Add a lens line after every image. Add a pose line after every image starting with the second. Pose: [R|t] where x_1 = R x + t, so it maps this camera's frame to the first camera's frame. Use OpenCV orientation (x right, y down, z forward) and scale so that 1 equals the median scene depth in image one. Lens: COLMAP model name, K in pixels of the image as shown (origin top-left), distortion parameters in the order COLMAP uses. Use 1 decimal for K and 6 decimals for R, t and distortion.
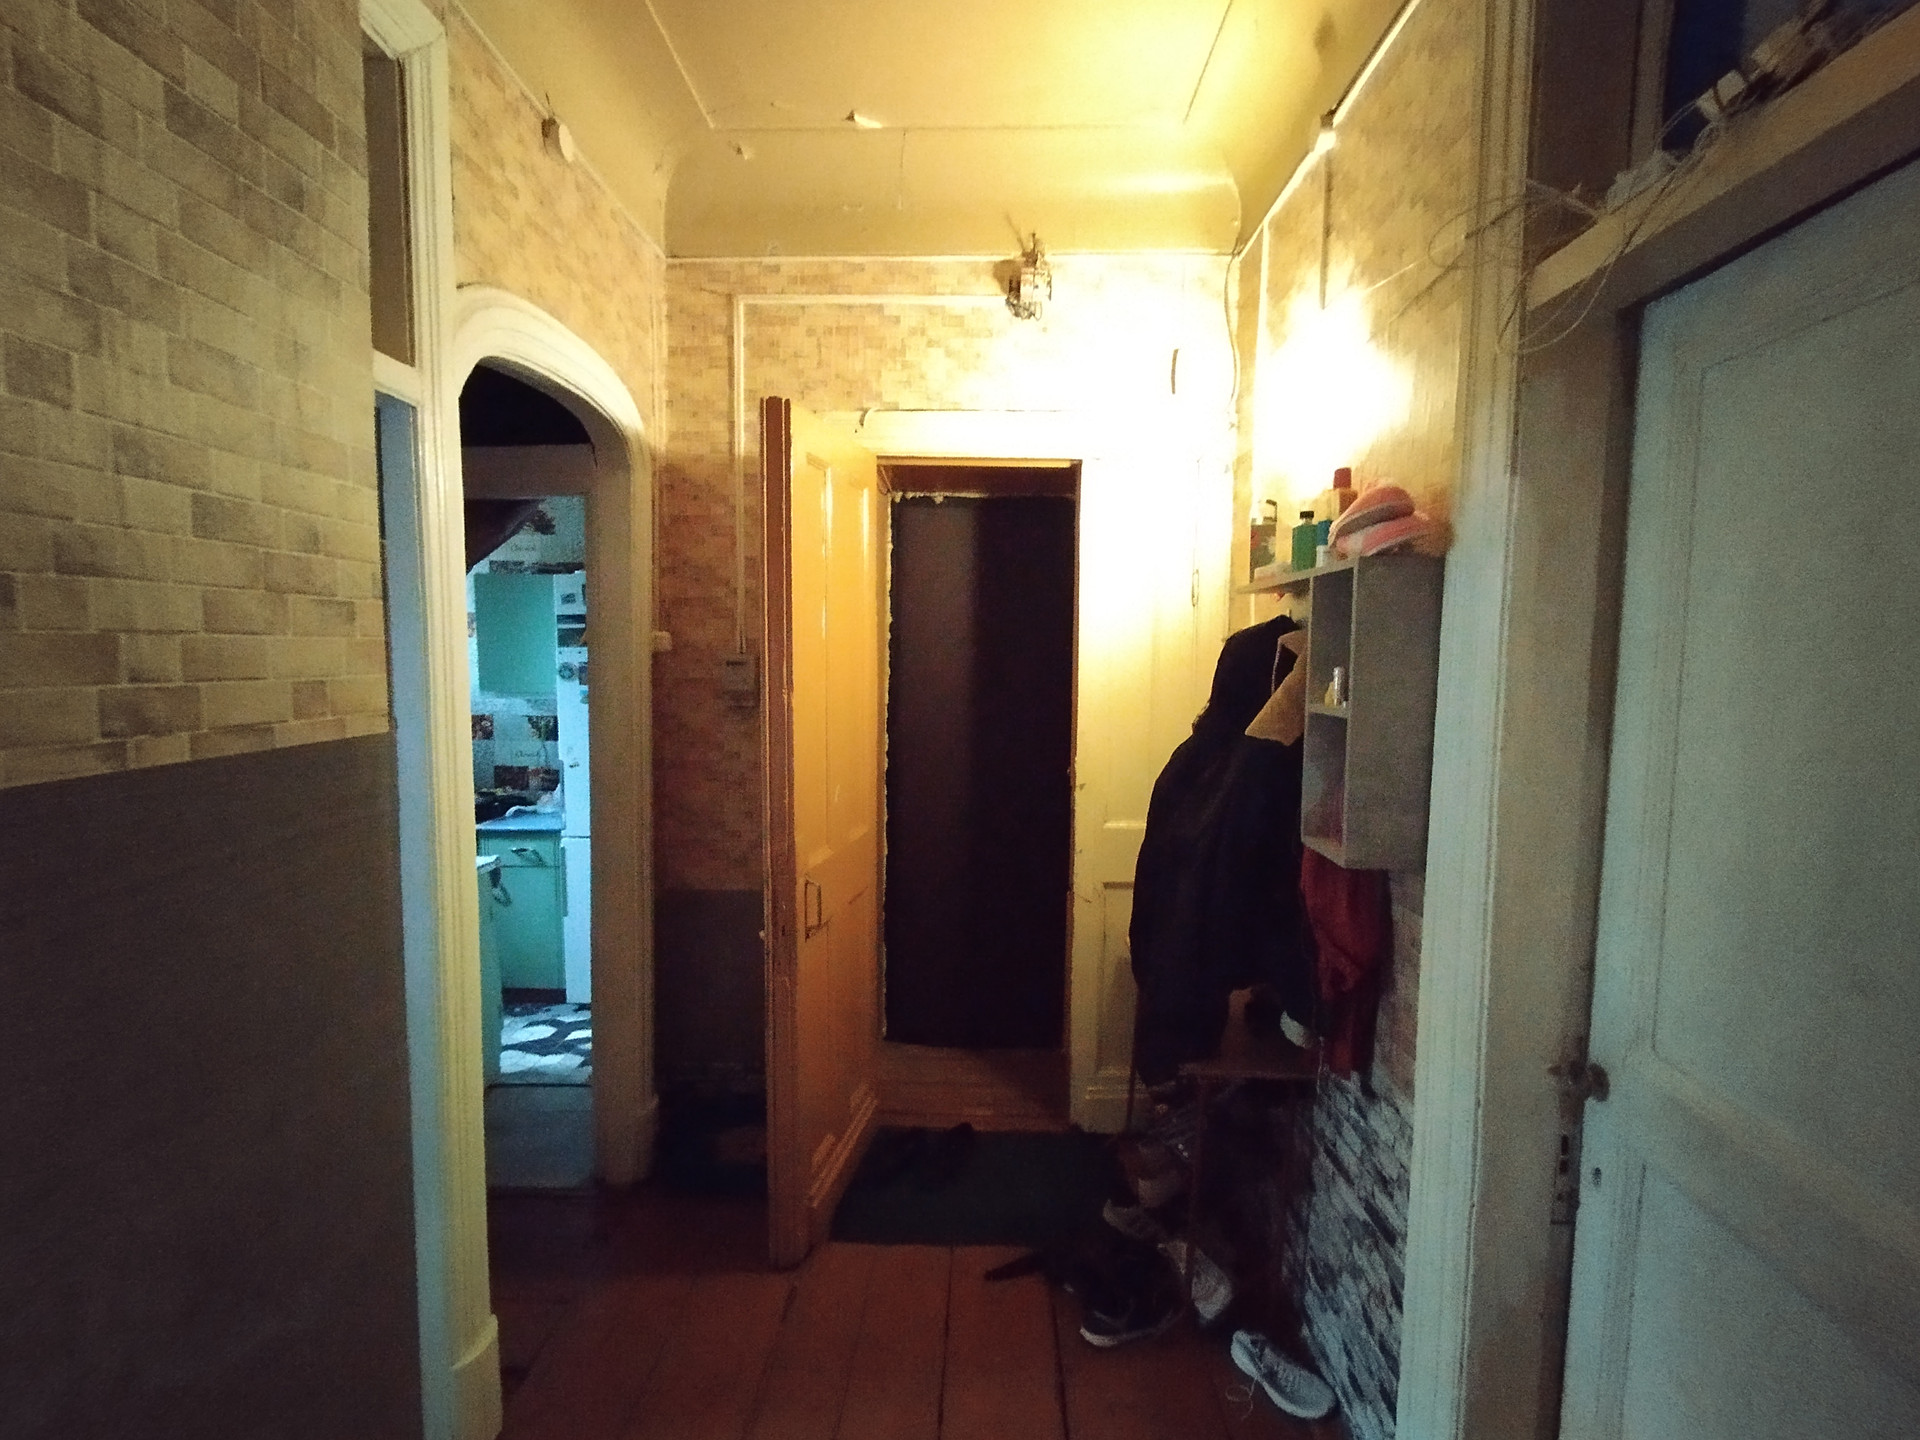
lens RADIAL K [[884.2, 0, 946.0], [0, 884.2, 719.3], [0, 0, 1]] dist [0.012919, -0.009776]
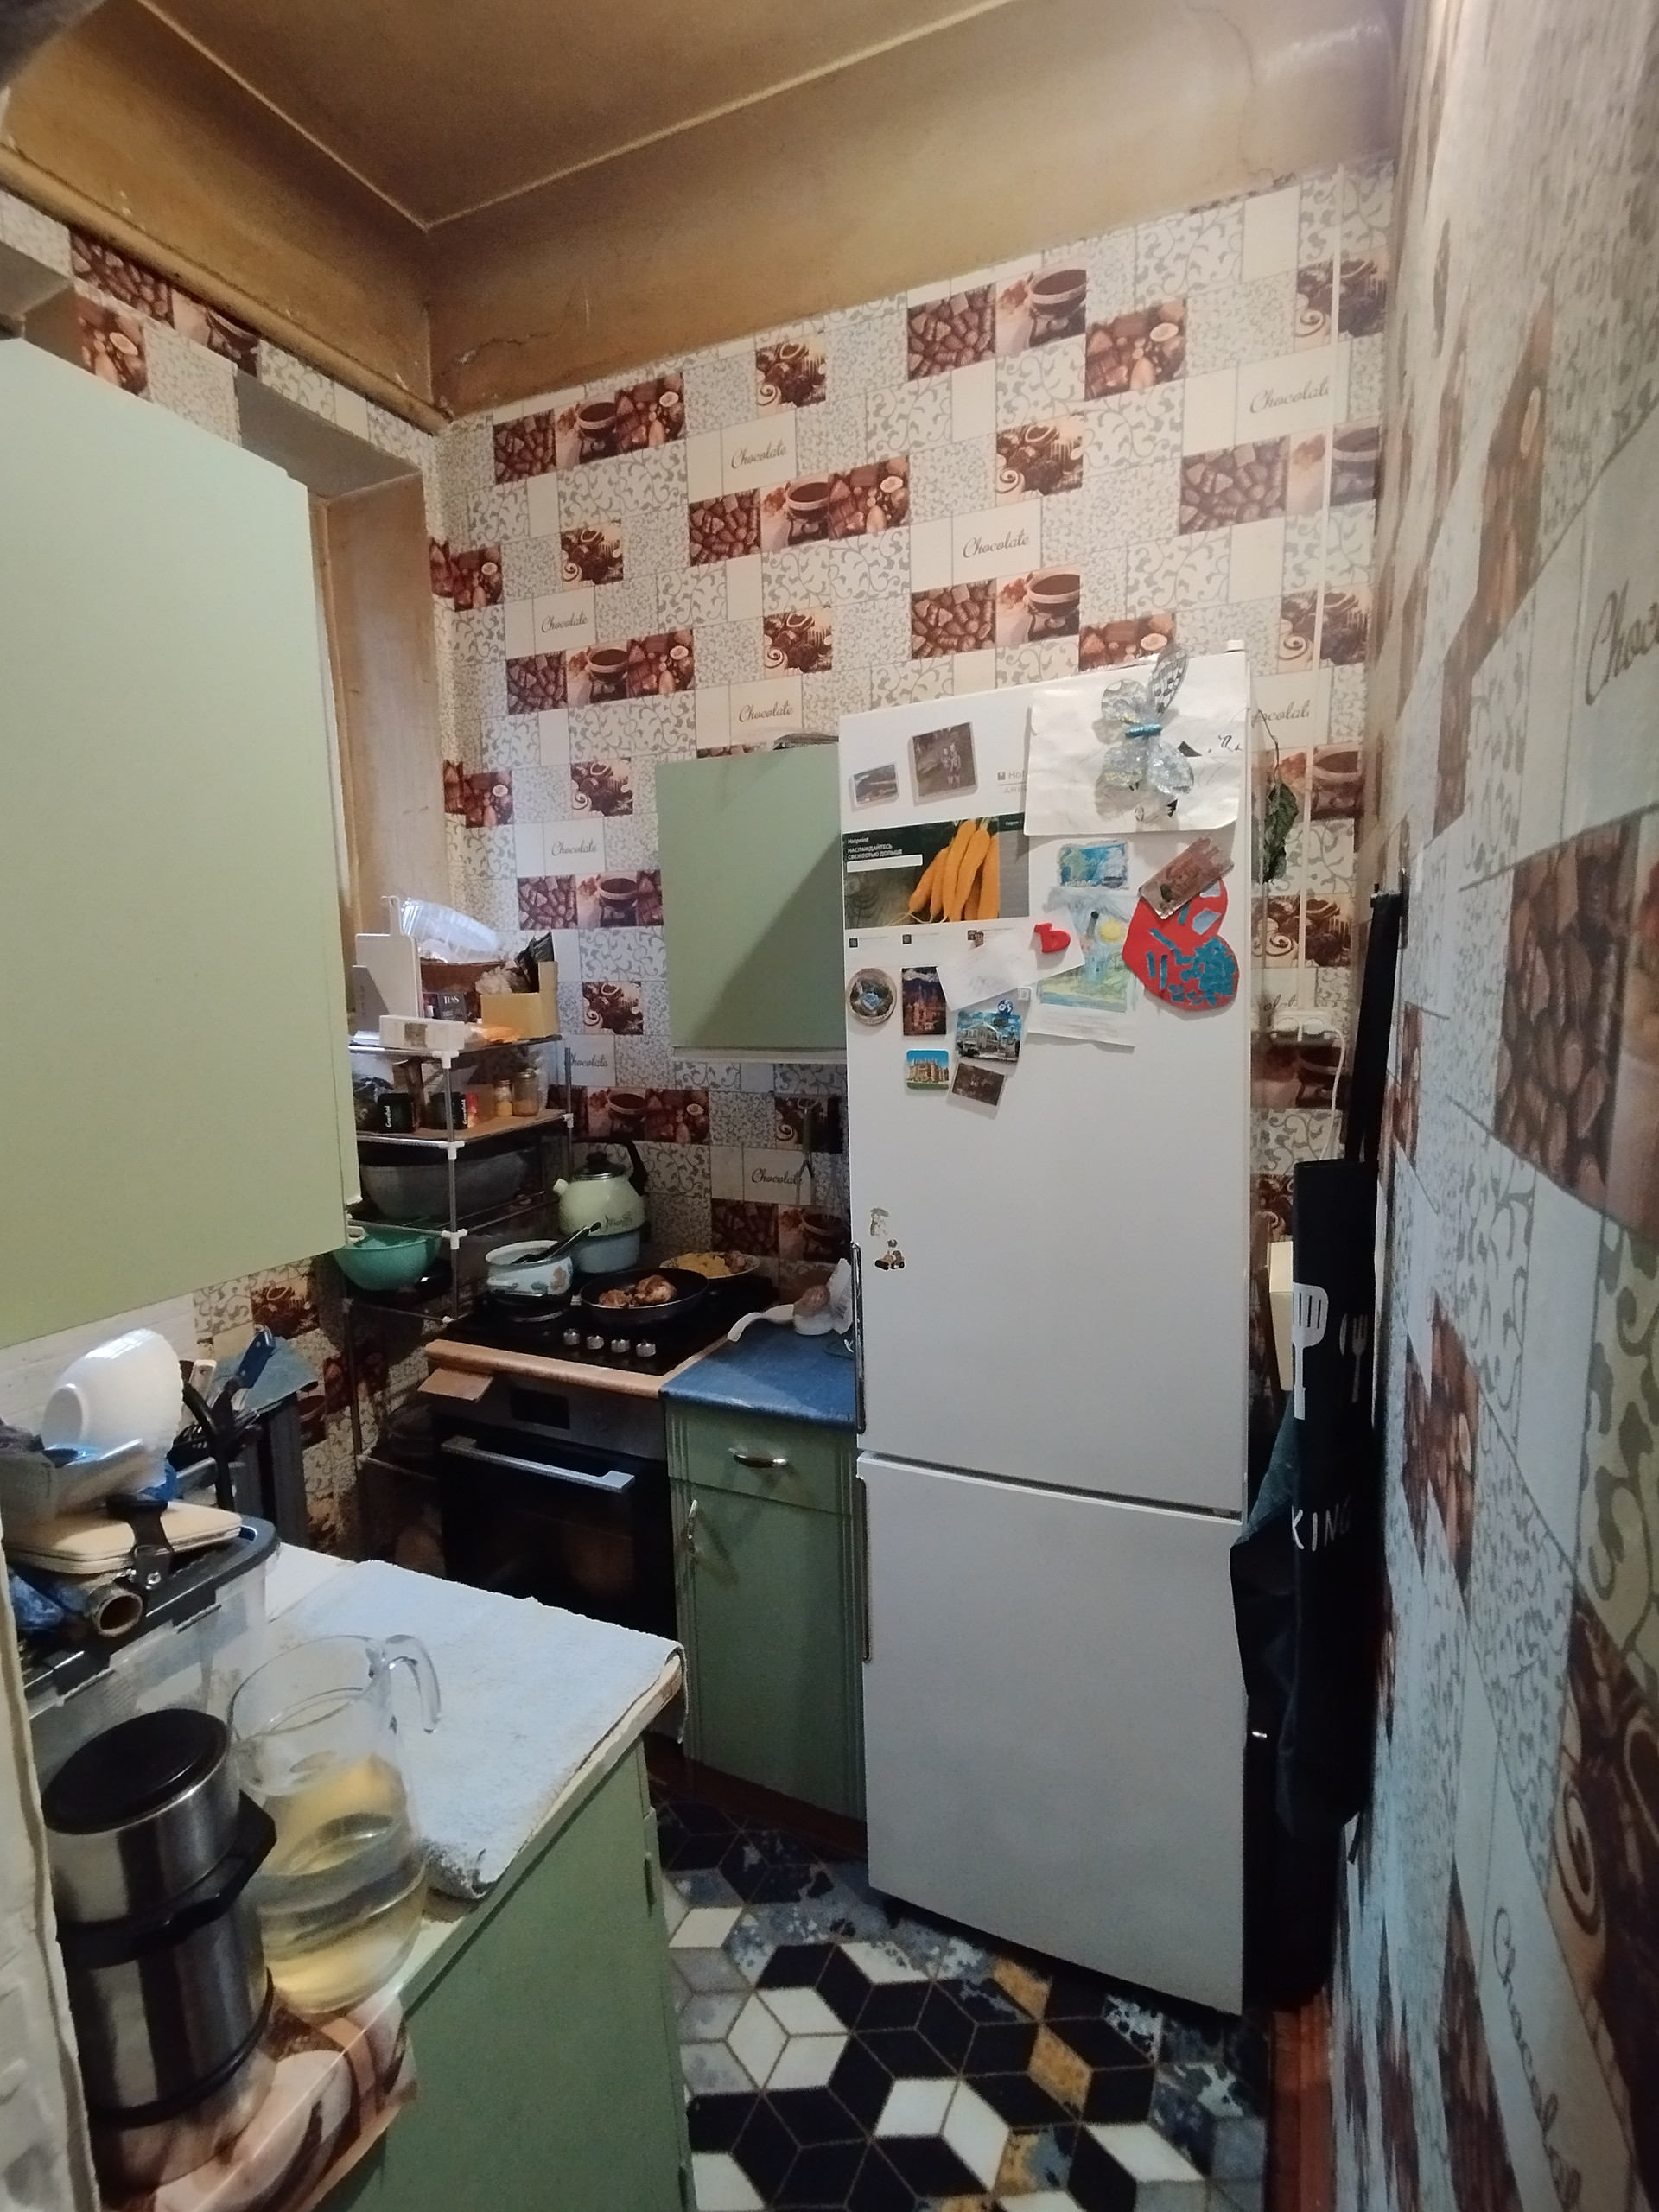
lens RADIAL K [[1018.6, 0, 834.8], [0, 1018.6, 1103.2], [0, 0, 1]] dist [0.012919, -0.009776]
pose [[0.923974, 0.023227, -0.381750, -0.249766], [0.000289, 0.998111, 0.061428, -0.031997], [0.382456, -0.056868, 0.922222, 0.541752]]
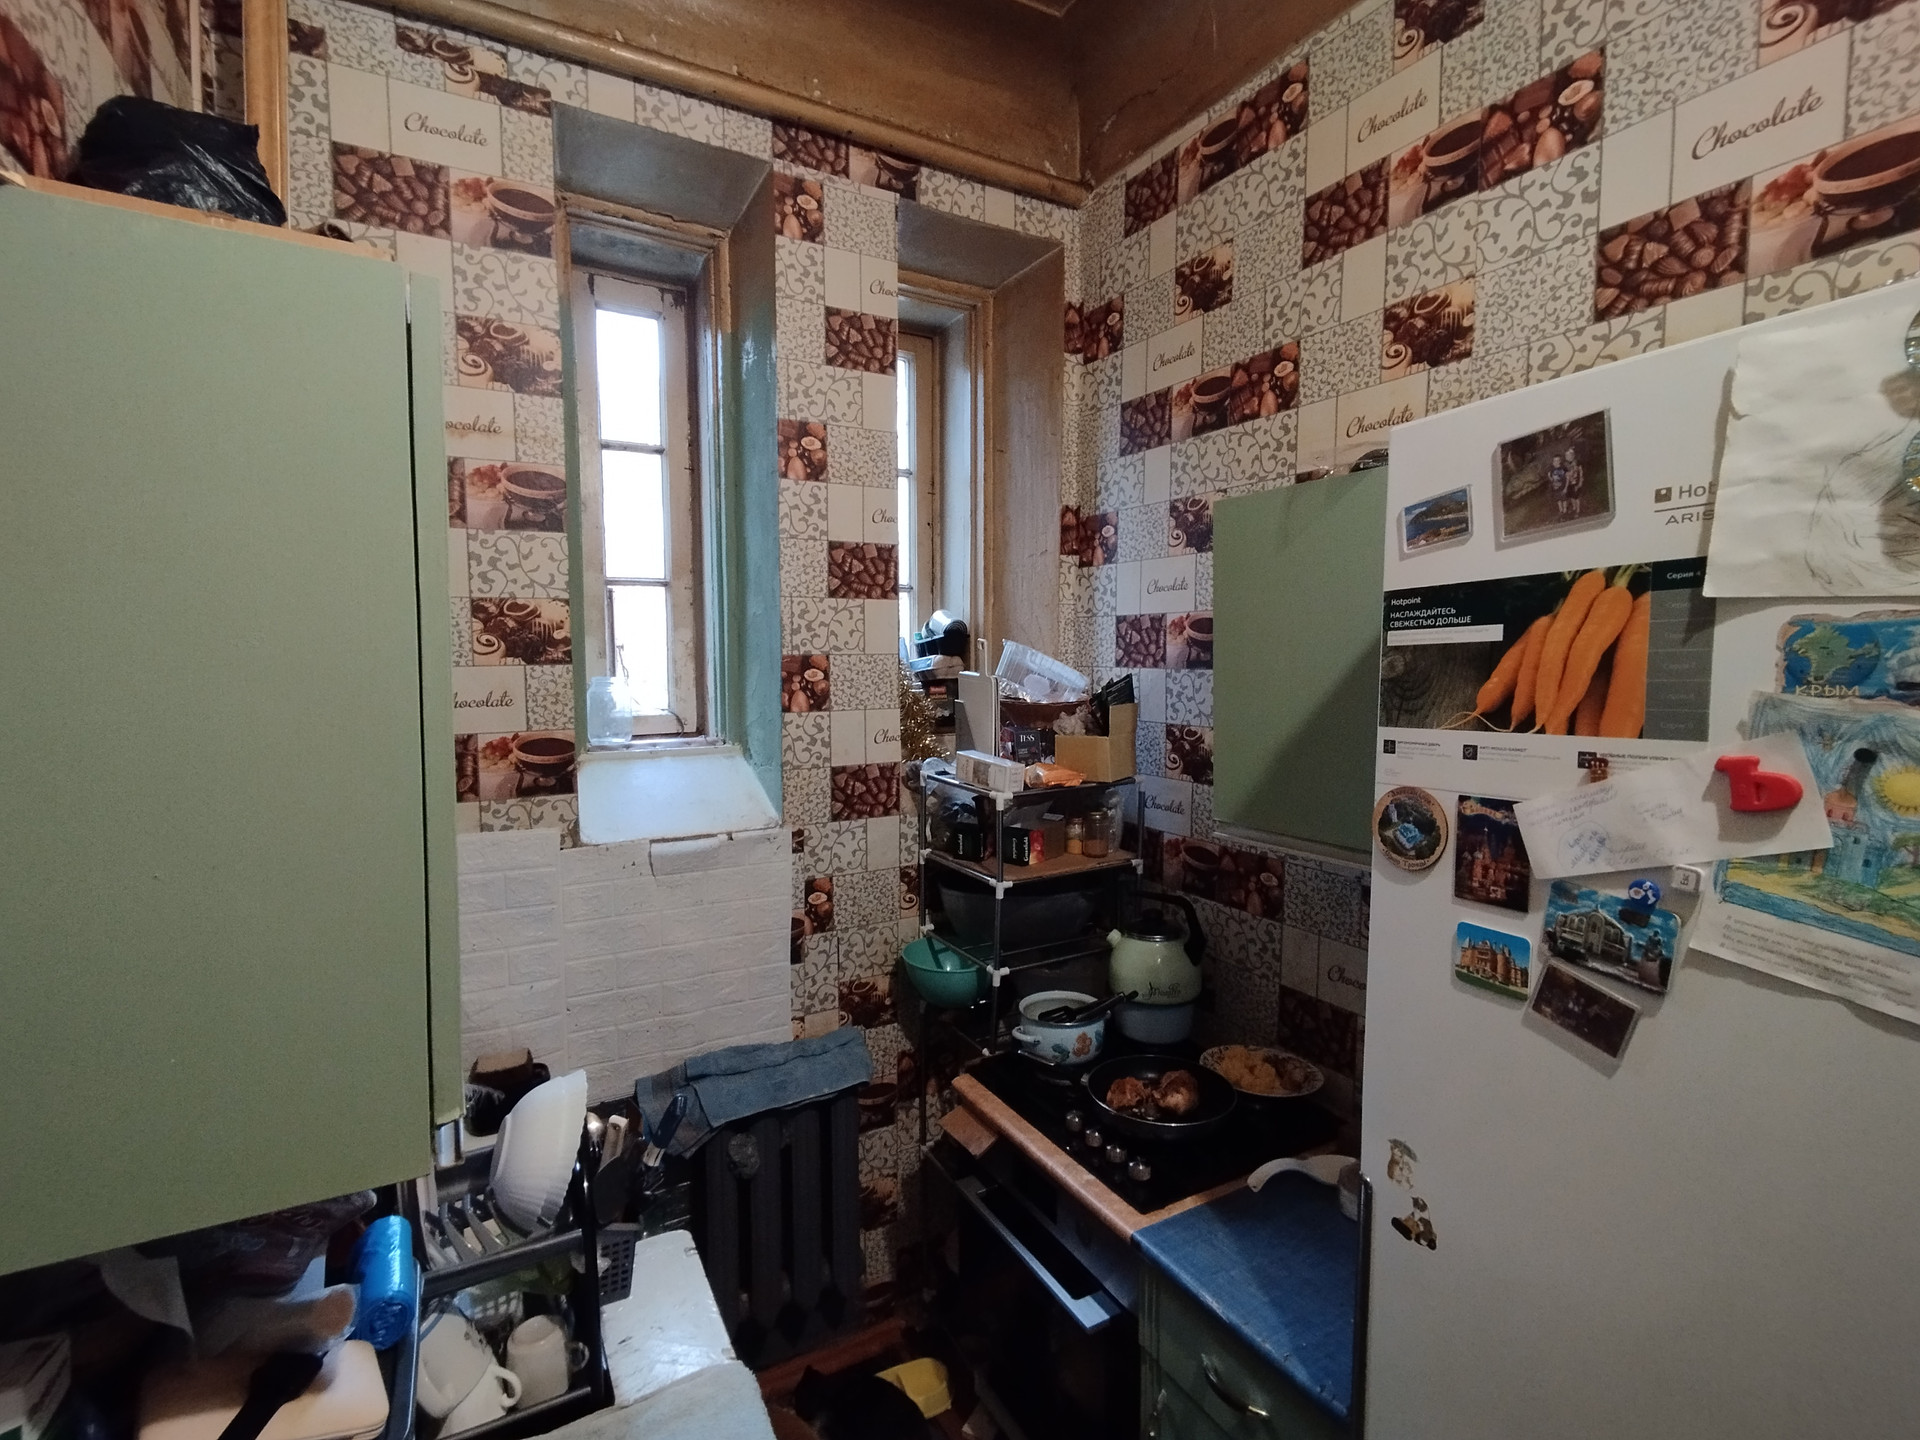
lens RADIAL K [[884.2, 0, 946.0], [0, 884.2, 719.3], [0, 0, 1]] dist [0.012919, -0.009776]
pose [[0.506761, 0.052922, -0.860460, -0.251370], [-0.062049, 0.997764, 0.024824, -0.070862], [0.859850, 0.040811, 0.508912, 0.673275]]
